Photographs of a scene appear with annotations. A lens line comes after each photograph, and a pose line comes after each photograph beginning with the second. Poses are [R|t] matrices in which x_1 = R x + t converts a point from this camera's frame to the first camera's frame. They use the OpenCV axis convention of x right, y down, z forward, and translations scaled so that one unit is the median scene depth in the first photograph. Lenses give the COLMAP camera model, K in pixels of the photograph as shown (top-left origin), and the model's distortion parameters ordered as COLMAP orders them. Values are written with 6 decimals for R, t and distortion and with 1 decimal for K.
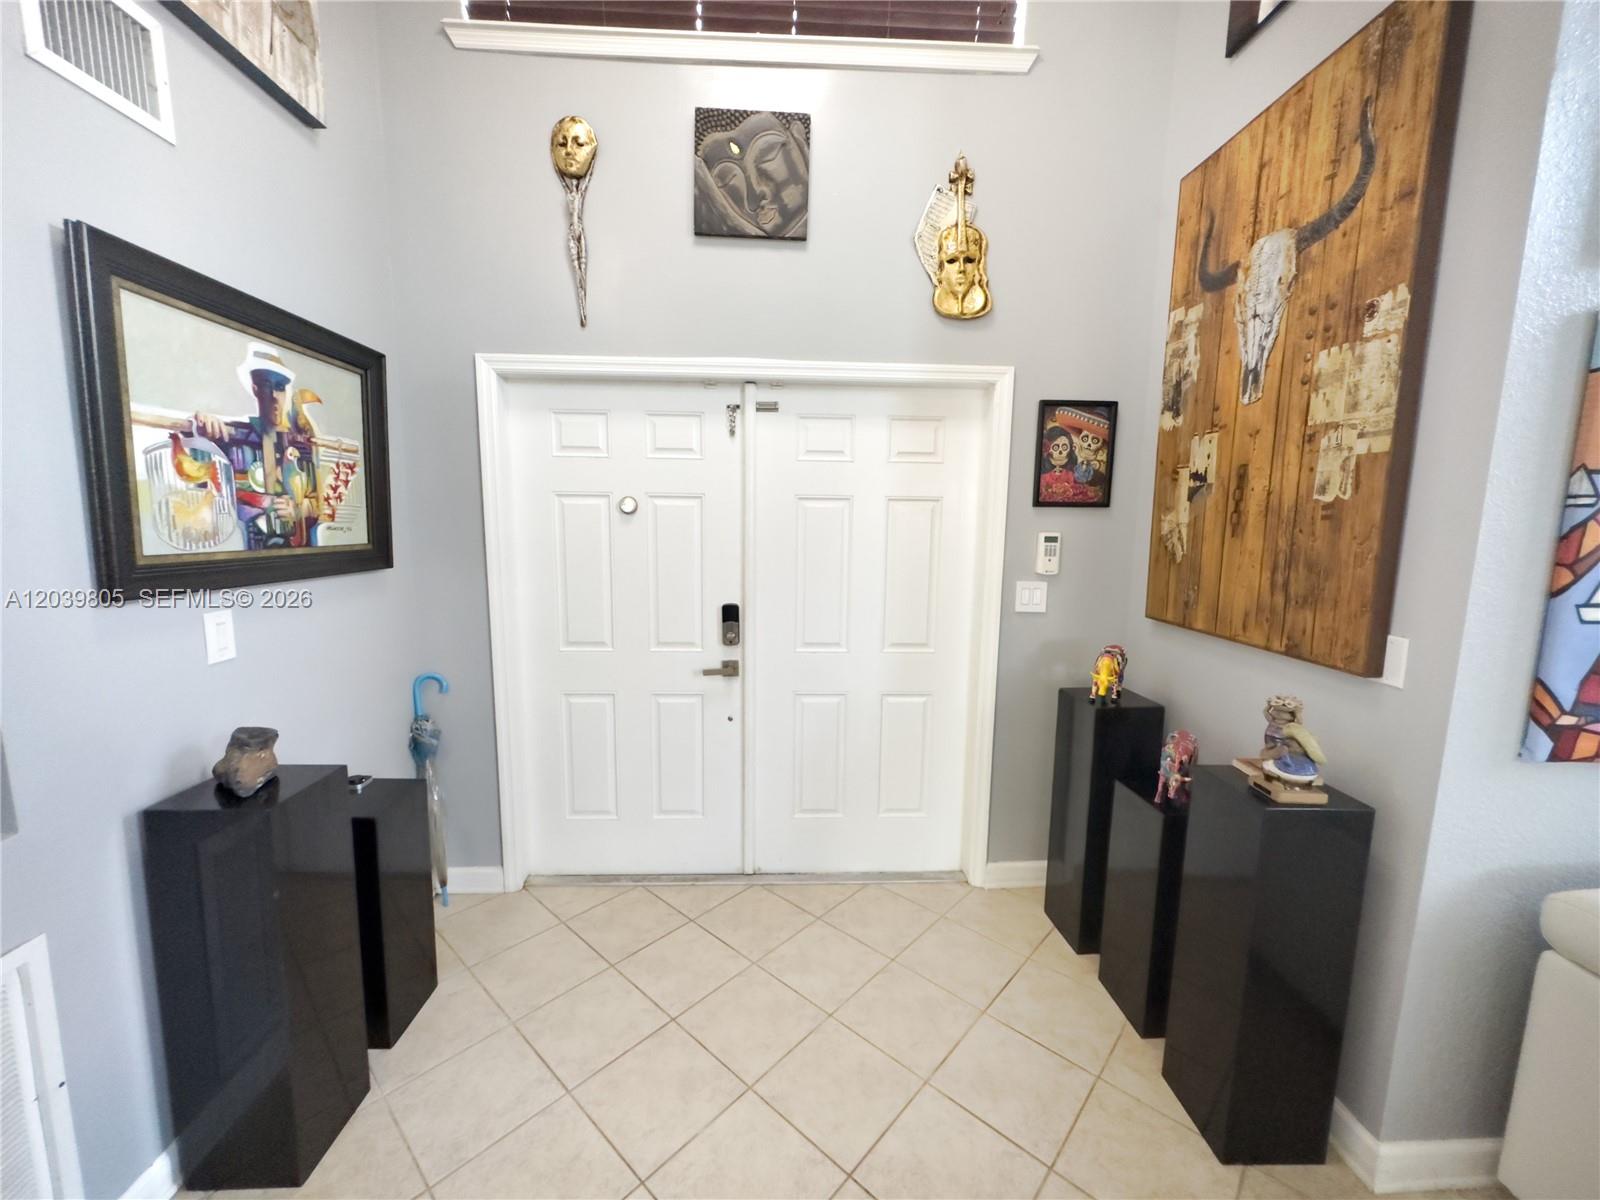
lens RADIAL K [[636.2, 0, 798.5], [0, 636.2, 598.6], [0, 0, 1]] dist [-0.001141, -0.000367]
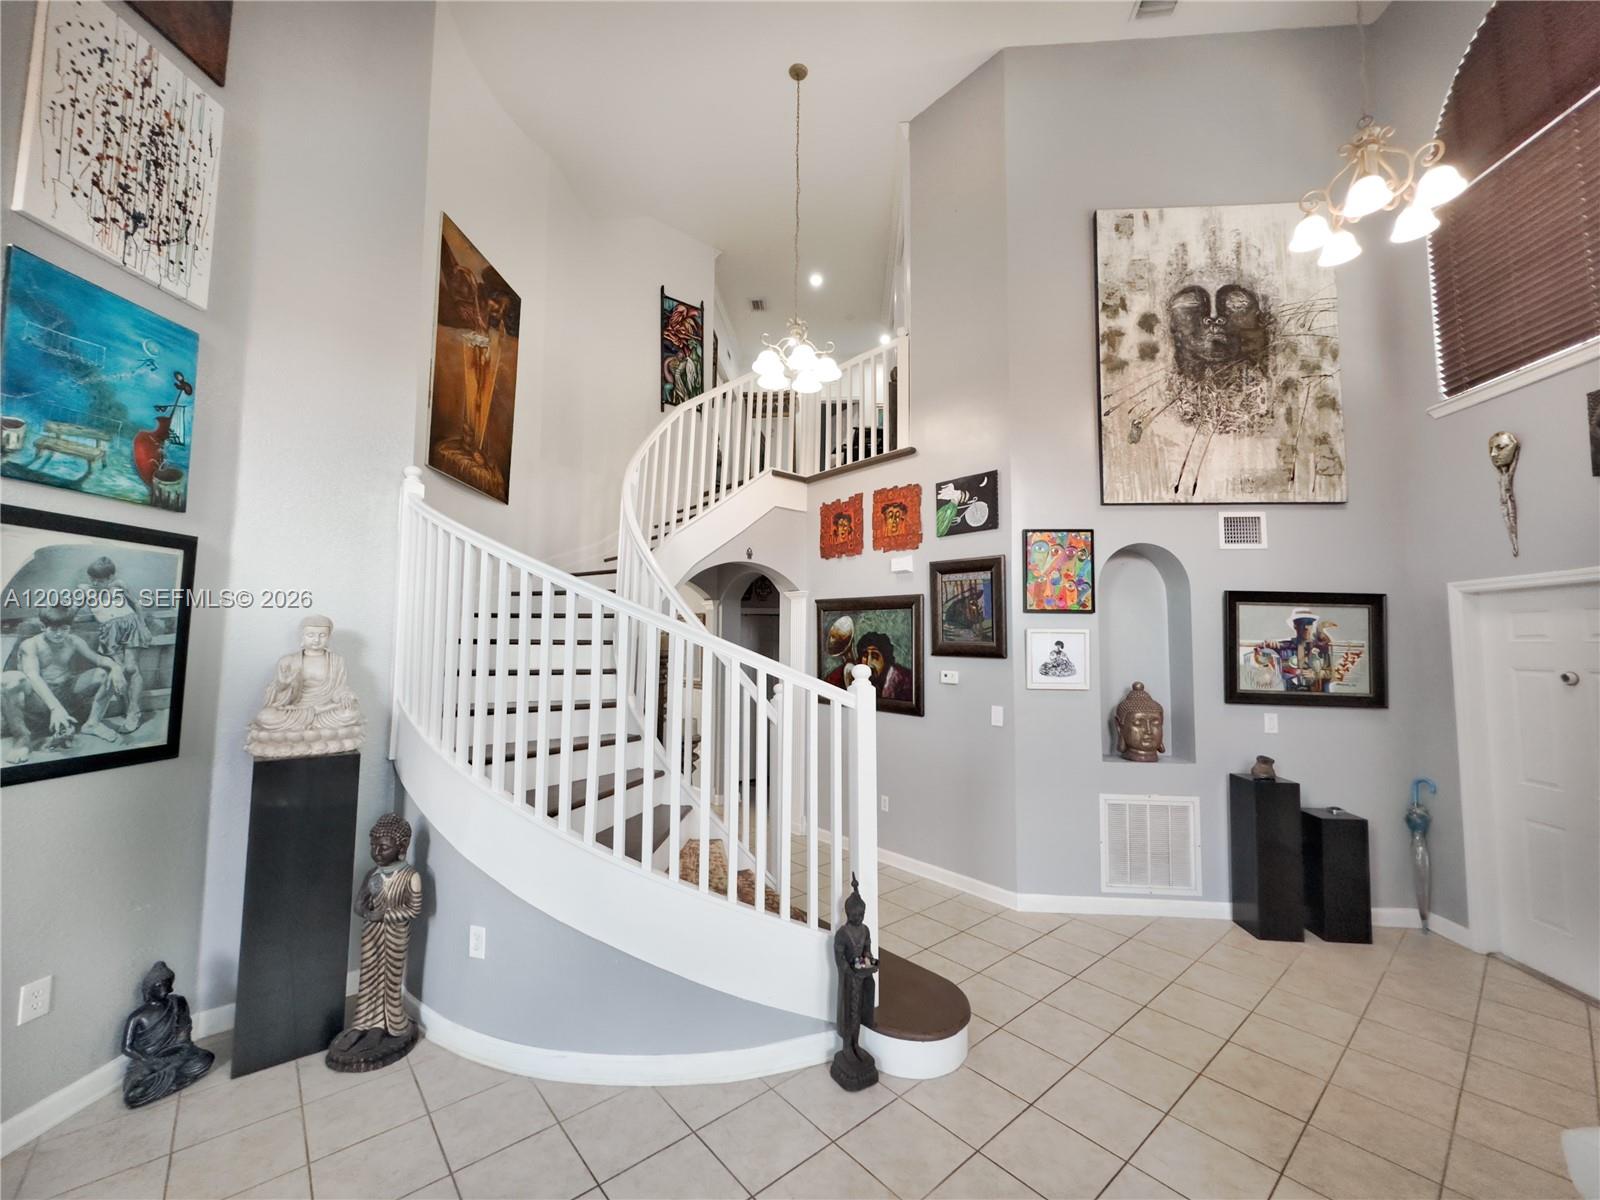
lens RADIAL K [[636.2, 0, 798.8], [0, 636.2, 600.2], [0, 0, 1]] dist [-0.001141, -0.000367]
pose [[-0.121475, -0.084930, -0.988954, 1.790345], [-0.147822, 0.986770, -0.066585, 0.019990], [0.981526, 0.138101, -0.132423, -0.571569]]
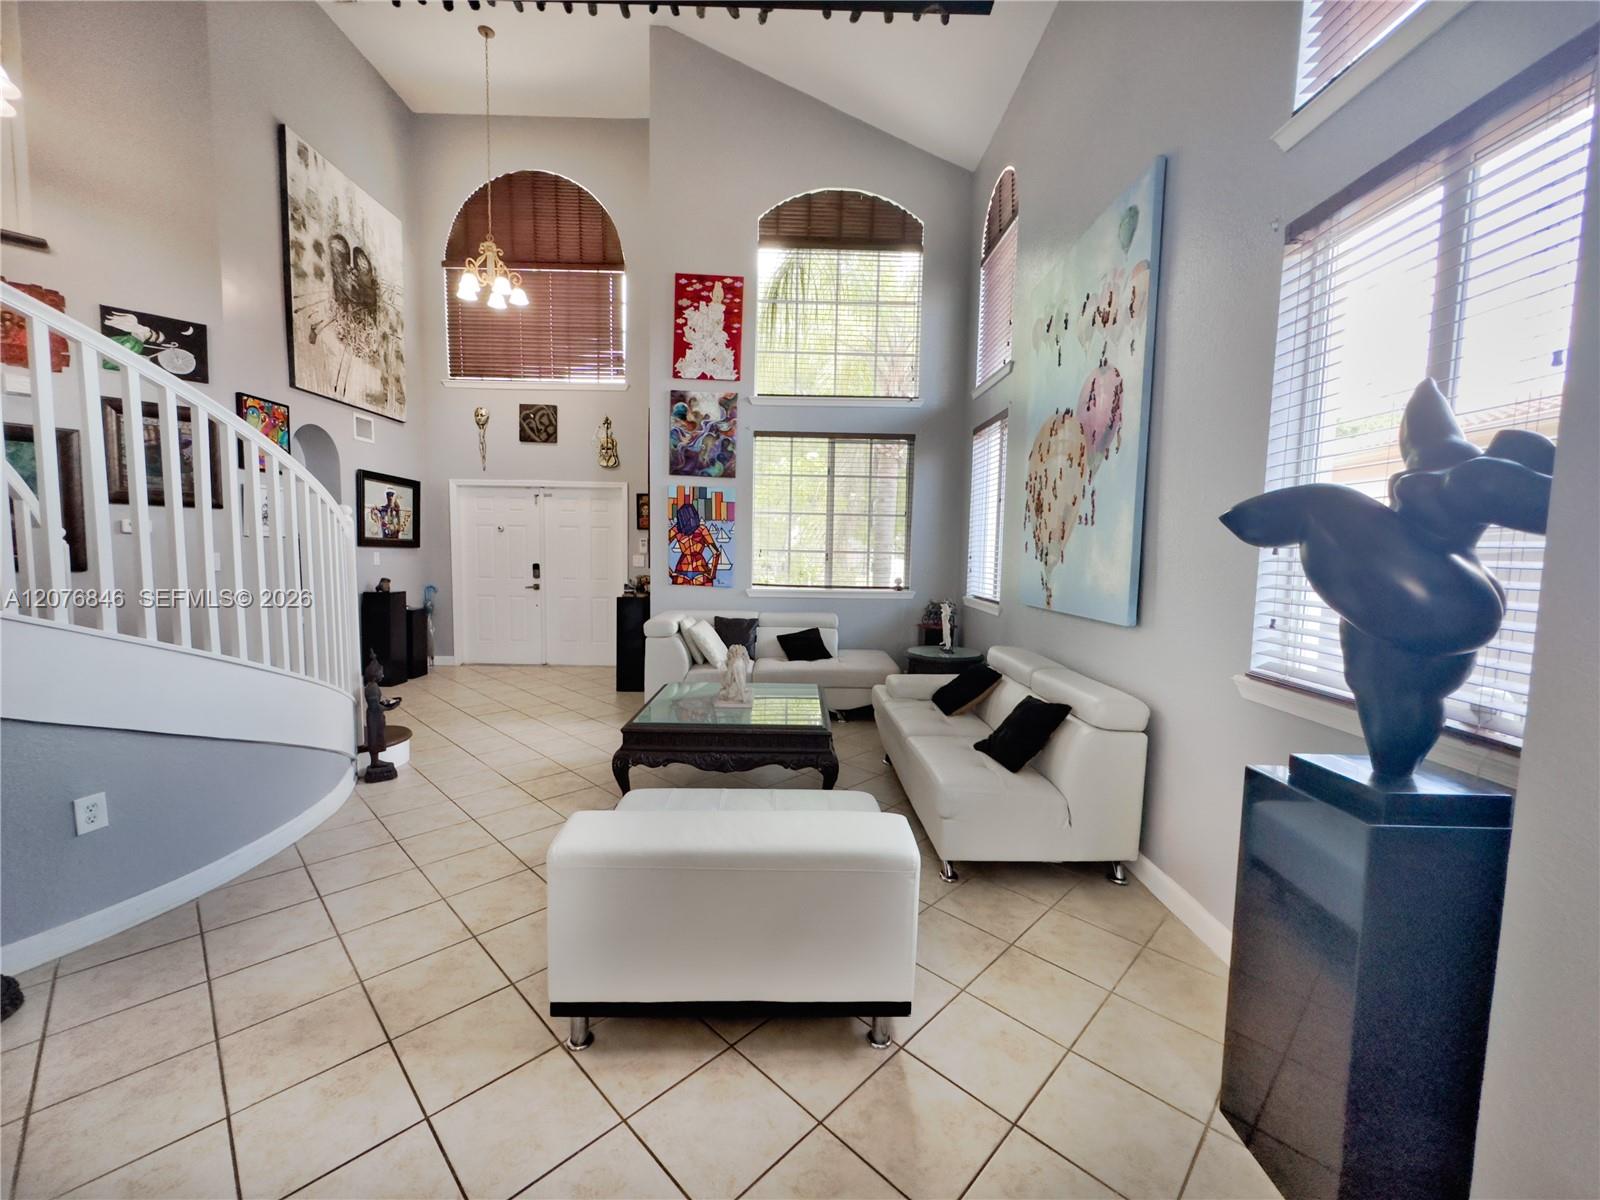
lens RADIAL K [[636.2, 0, 797.2], [0, 636.2, 601.5], [0, 0, 1]] dist [-0.001141, -0.000367]
pose [[0.999314, 0.008227, -0.036103, 1.764138], [-0.010131, 0.998550, -0.052866, 0.480144], [0.035616, 0.053195, 0.997949, -2.704440]]
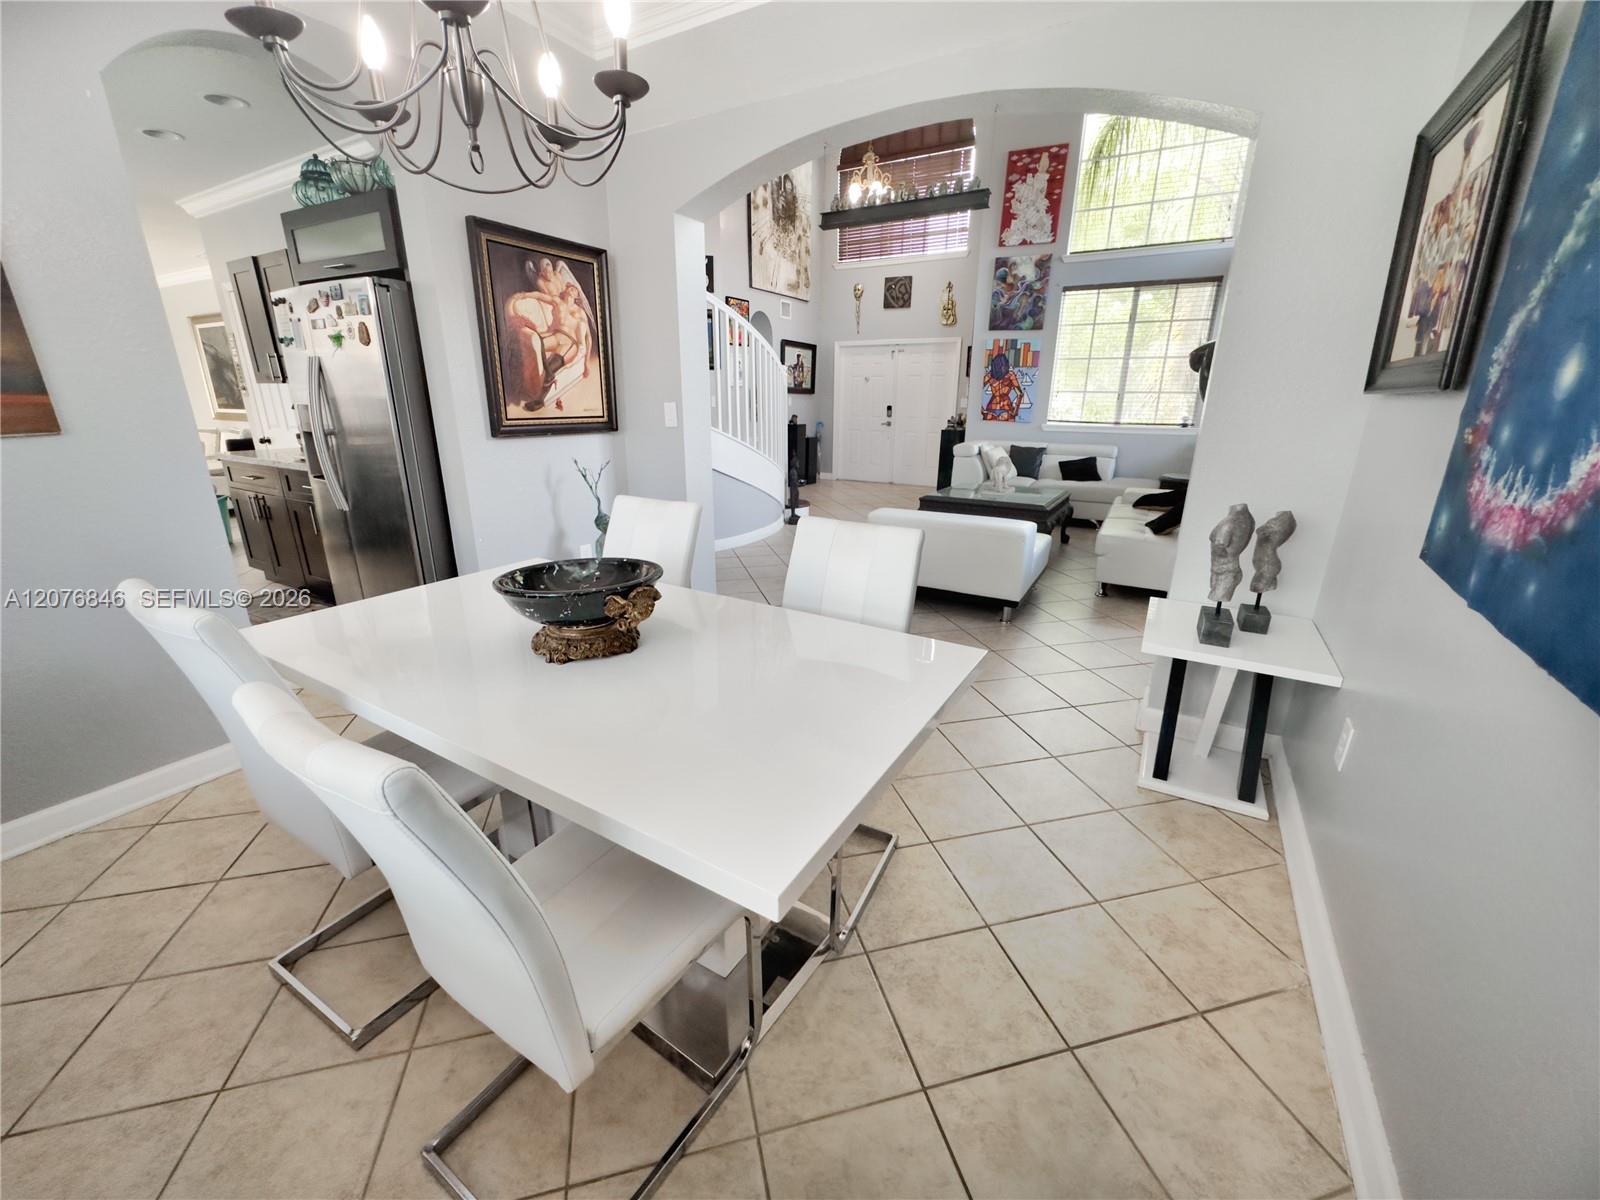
lens RADIAL K [[636.2, 0, 804.6], [0, 636.2, 598.5], [0, 0, 1]] dist [-0.001141, -0.000367]
pose [[0.840449, 0.158363, -0.518234, 2.451423], [-0.069373, 0.979919, 0.186940, 0.701925], [0.537432, -0.121163, 0.834558, -3.906472]]
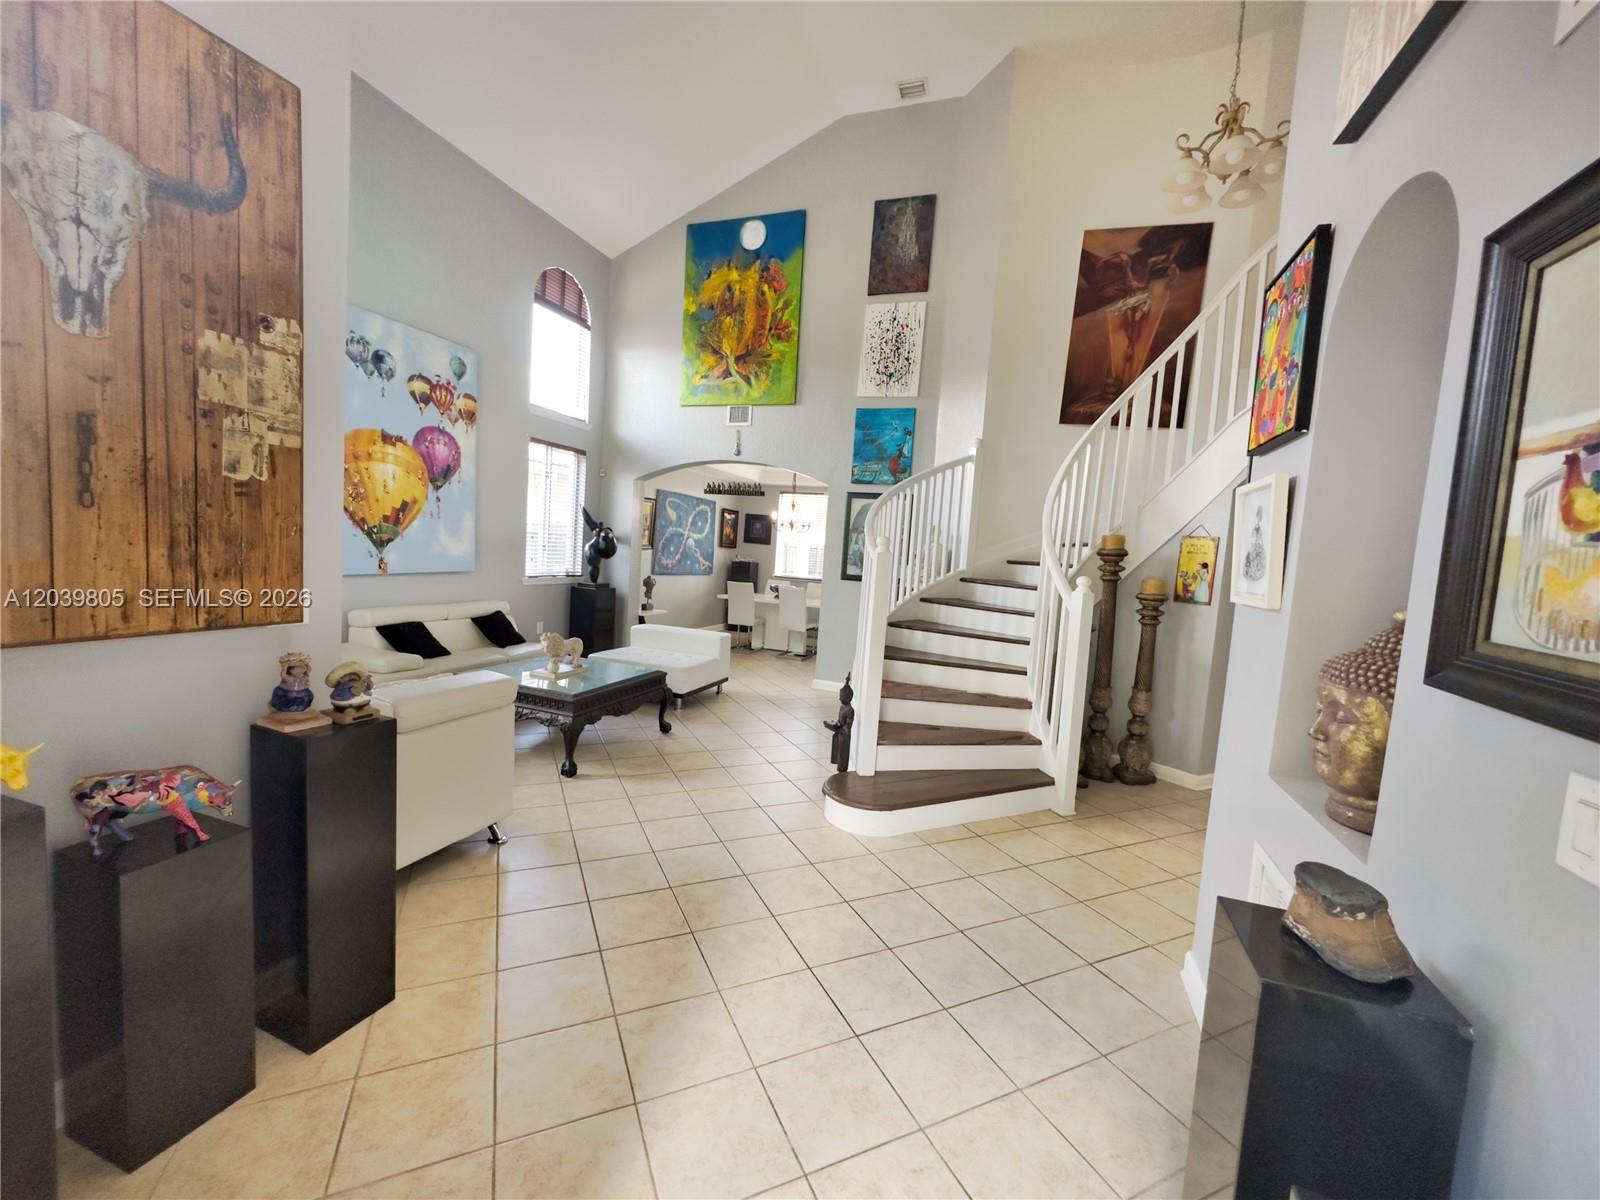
lens RADIAL K [[636.2, 0, 804.0], [0, 636.2, 596.6], [0, 0, 1]] dist [-0.001141, -0.000367]
pose [[-0.924776, -0.103956, 0.366035, -0.461546], [-0.027717, 0.977805, 0.207677, -0.196657], [-0.379500, 0.181909, -0.907132, 1.554910]]
